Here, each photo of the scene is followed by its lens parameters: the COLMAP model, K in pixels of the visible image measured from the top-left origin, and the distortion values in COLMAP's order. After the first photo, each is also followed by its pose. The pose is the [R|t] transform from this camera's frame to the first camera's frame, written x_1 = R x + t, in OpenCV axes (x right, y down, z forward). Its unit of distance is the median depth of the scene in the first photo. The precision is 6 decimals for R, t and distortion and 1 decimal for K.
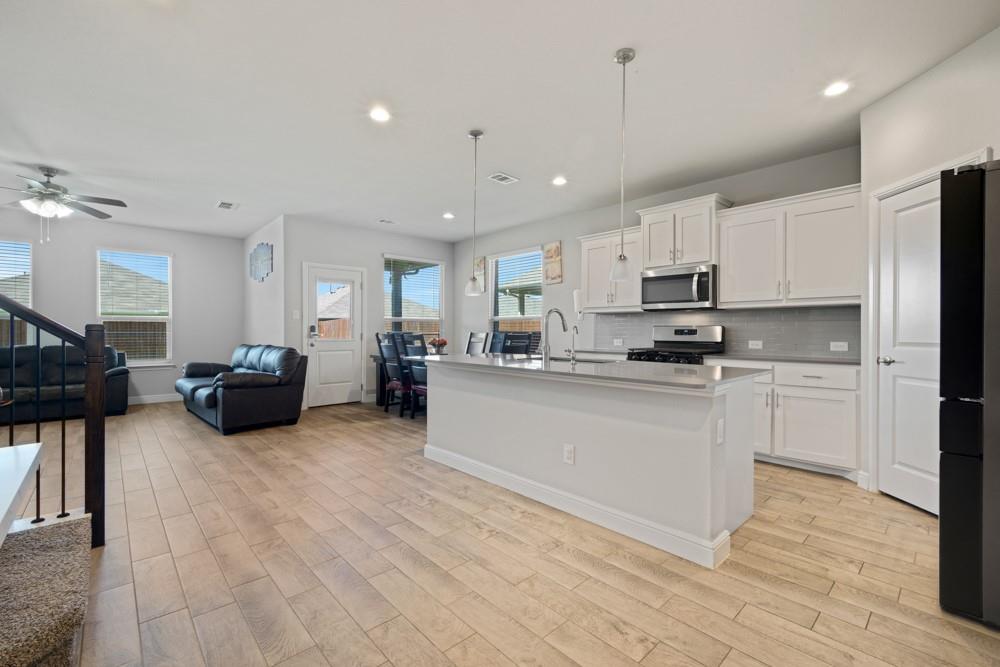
lens RADIAL K [[427.9, 0, 497.2], [0, 427.9, 329.0], [0, 0, 1]] dist [-0.004413, -0.000628]
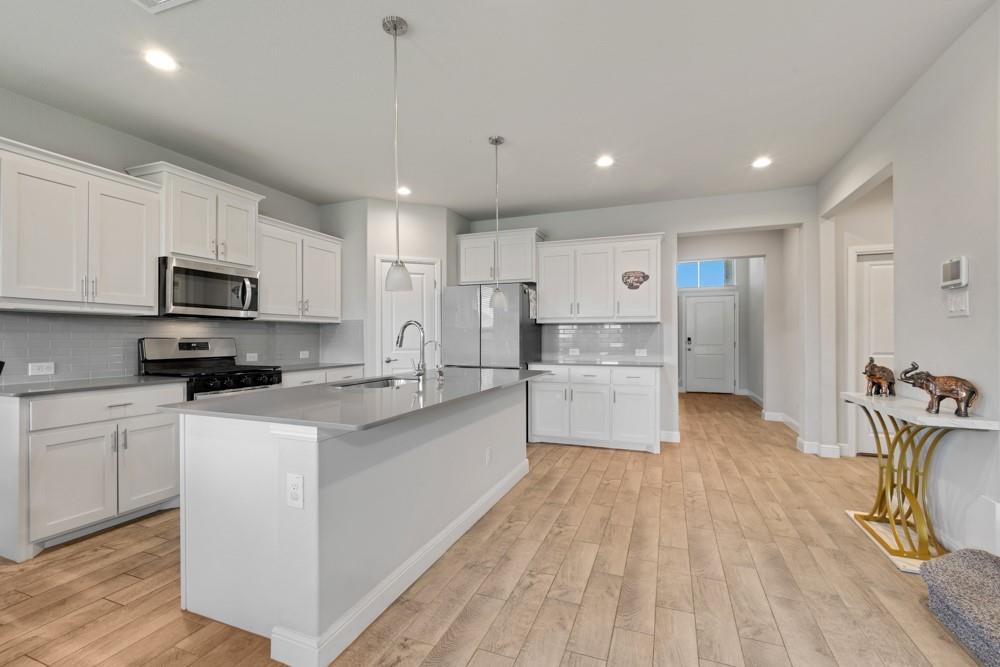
lens RADIAL K [[427.9, 0, 497.5], [0, 427.9, 337.2], [0, 0, 1]] dist [-0.004413, -0.000628]
pose [[-0.427129, -0.001489, 0.904189, -0.939554], [-0.002858, 0.999996, 0.000297, -0.020190], [-0.904186, -0.002457, -0.427132, 1.606258]]
